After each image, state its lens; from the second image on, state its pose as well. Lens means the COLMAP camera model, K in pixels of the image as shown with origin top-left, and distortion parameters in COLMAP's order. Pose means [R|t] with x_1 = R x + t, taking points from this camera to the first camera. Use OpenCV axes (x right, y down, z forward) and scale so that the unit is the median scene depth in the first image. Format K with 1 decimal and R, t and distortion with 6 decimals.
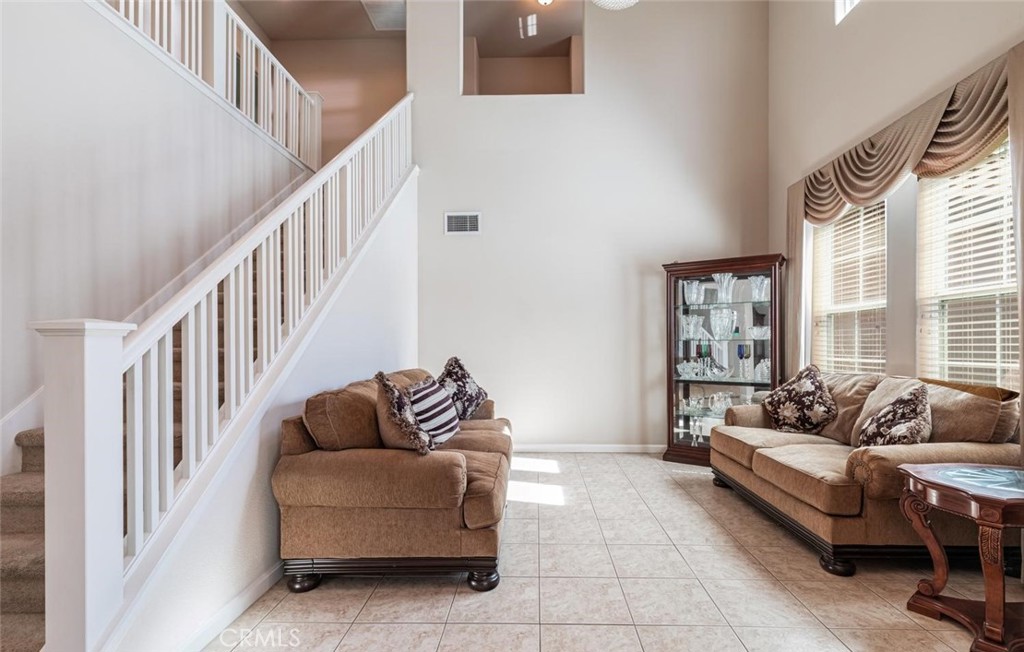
lens RADIAL K [[458.9, 0, 517.0], [0, 458.9, 347.1], [0, 0, 1]] dist [0.017334, 0.000313]
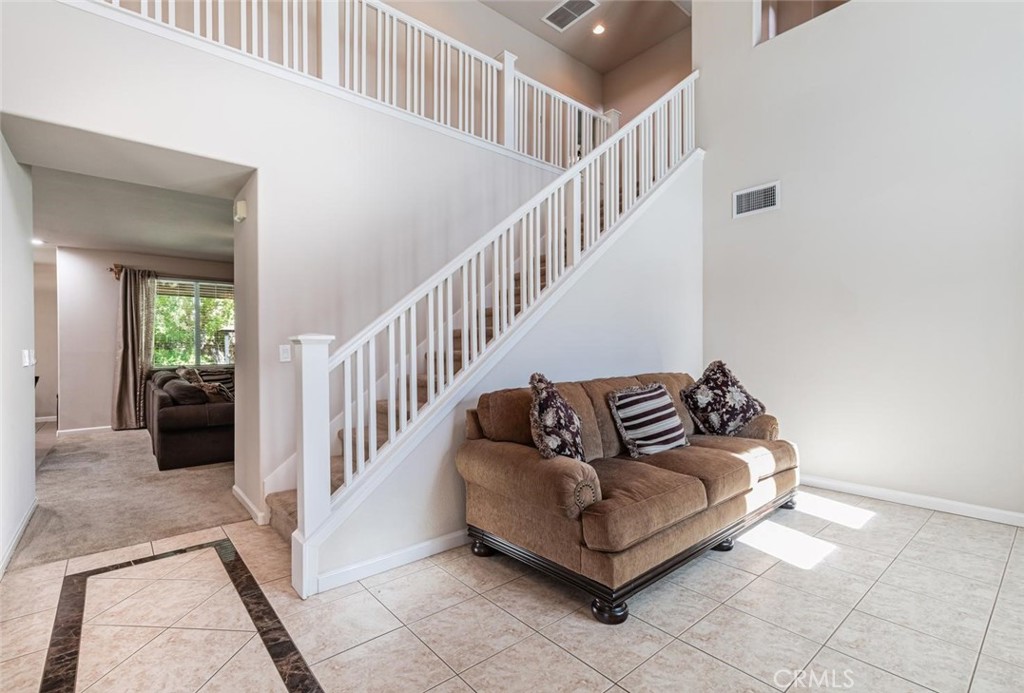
lens RADIAL K [[457.7, 0, 510.9], [0, 457.7, 351.5], [0, 0, 1]] dist [0.004976, 0.000241]
pose [[0.674462, -0.000538, -0.738310, 0.296017], [0.003400, 0.999991, 0.002378, 0.000563], [0.738302, -0.004114, 0.674458, 0.172102]]
